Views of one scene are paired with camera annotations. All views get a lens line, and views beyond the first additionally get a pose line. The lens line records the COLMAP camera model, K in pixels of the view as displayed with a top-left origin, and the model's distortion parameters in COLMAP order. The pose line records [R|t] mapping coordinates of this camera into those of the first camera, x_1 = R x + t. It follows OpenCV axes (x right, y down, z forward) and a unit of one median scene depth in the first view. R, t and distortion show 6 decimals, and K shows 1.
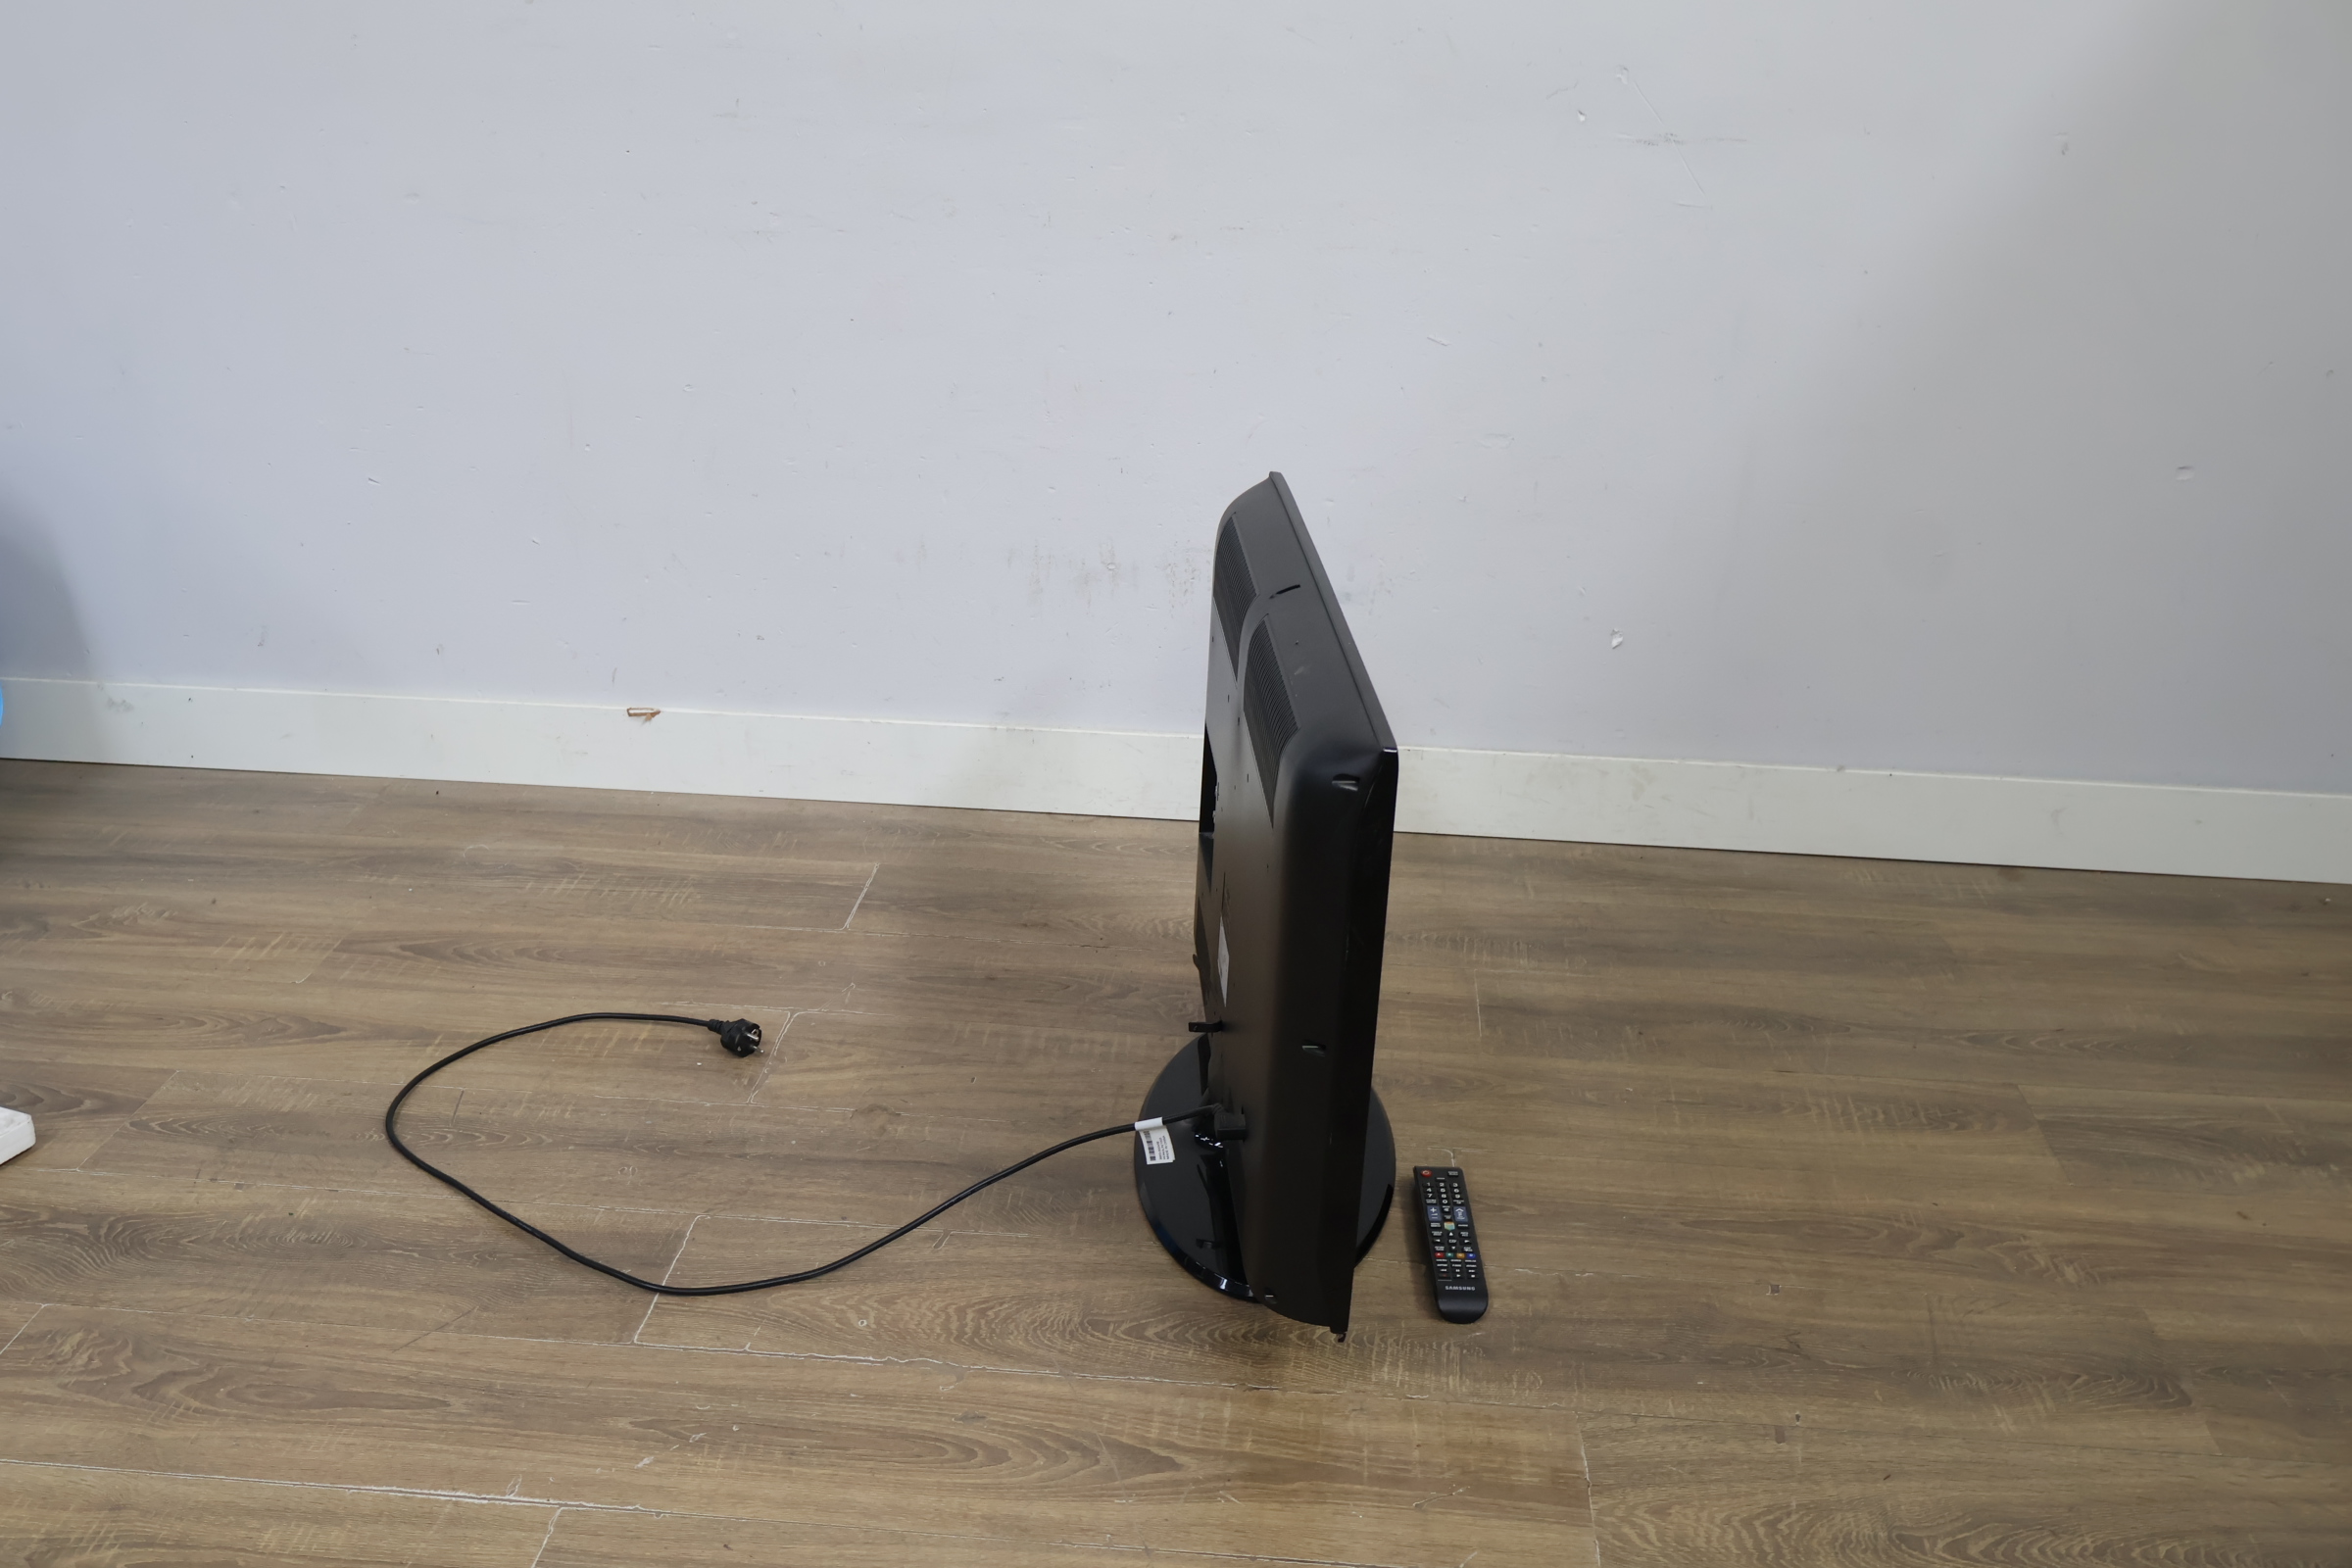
lens RADIAL K [[2251.6, 0, 1170.2], [0, 2251.6, 787.5], [0, 0, 1]] dist [0.014924, -0.009287]
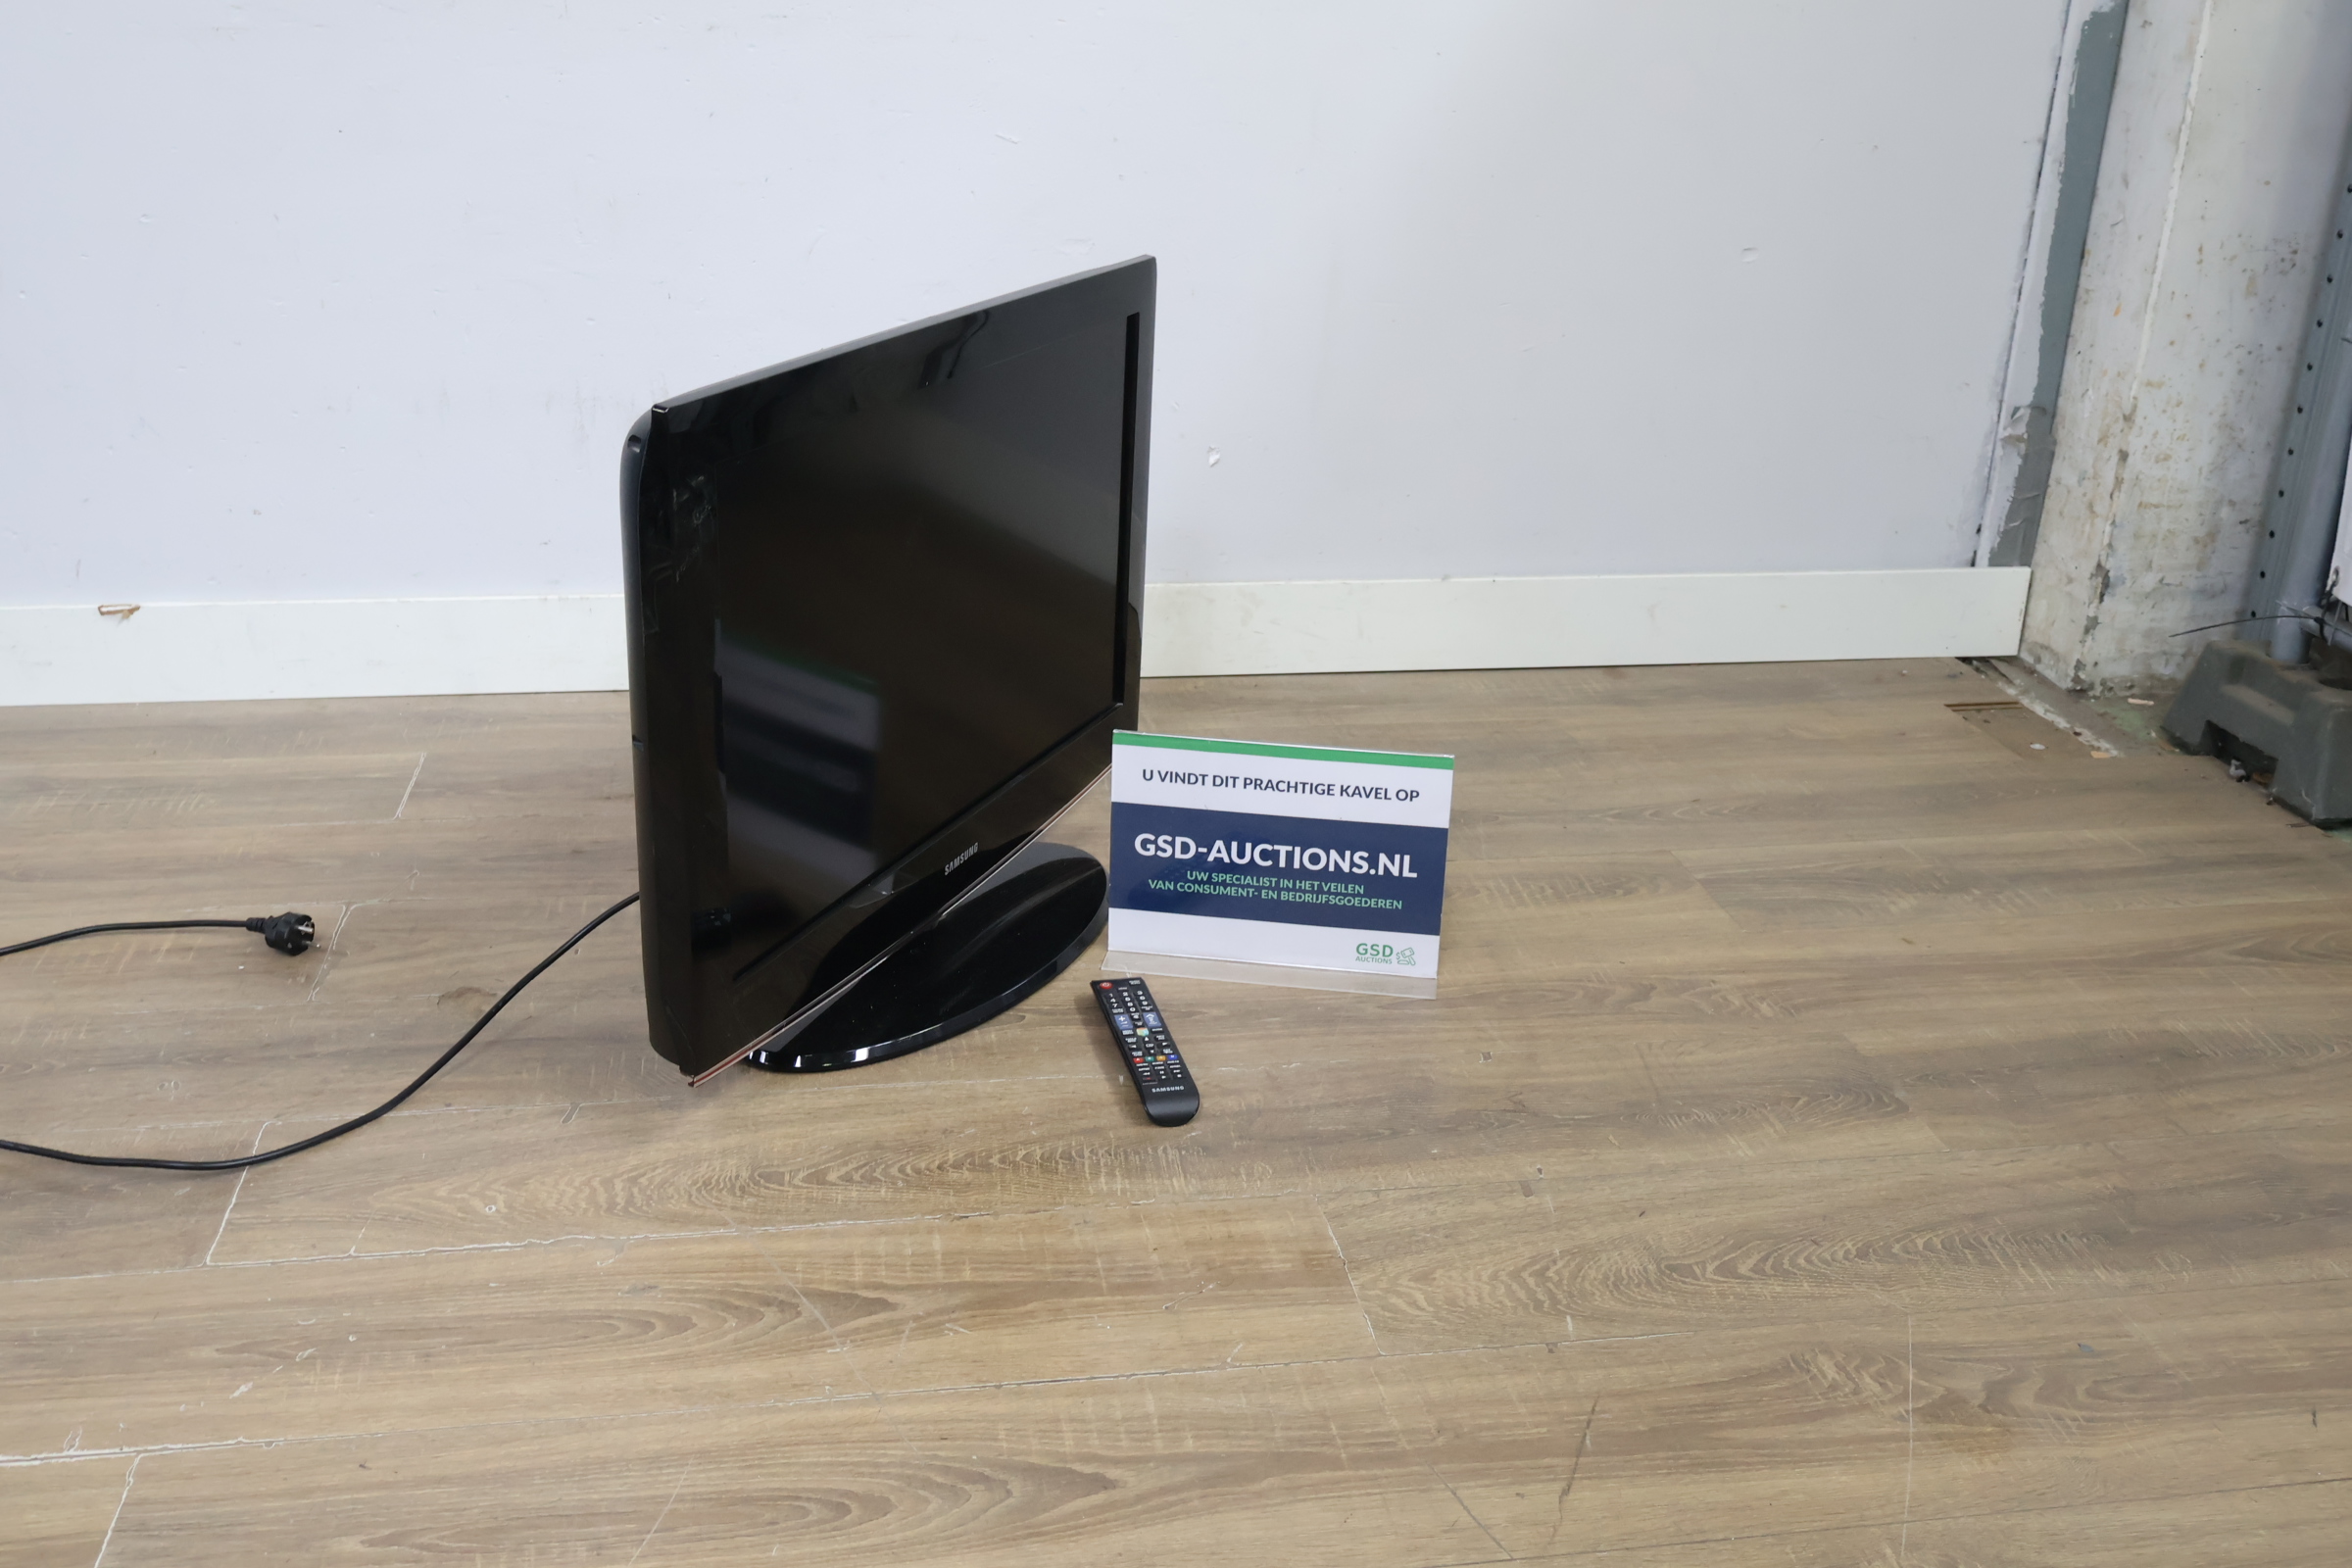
lens RADIAL K [[2244.0, 0, 1178.8], [0, 2244.0, 778.3], [0, 0, 1]] dist [0.003259, 0.006605]
pose [[0.970130, -0.084573, 0.227364, -0.059259], [0.086282, 0.996268, 0.002431, 0.089699], [-0.226721, 0.017259, 0.973807, 0.106994]]
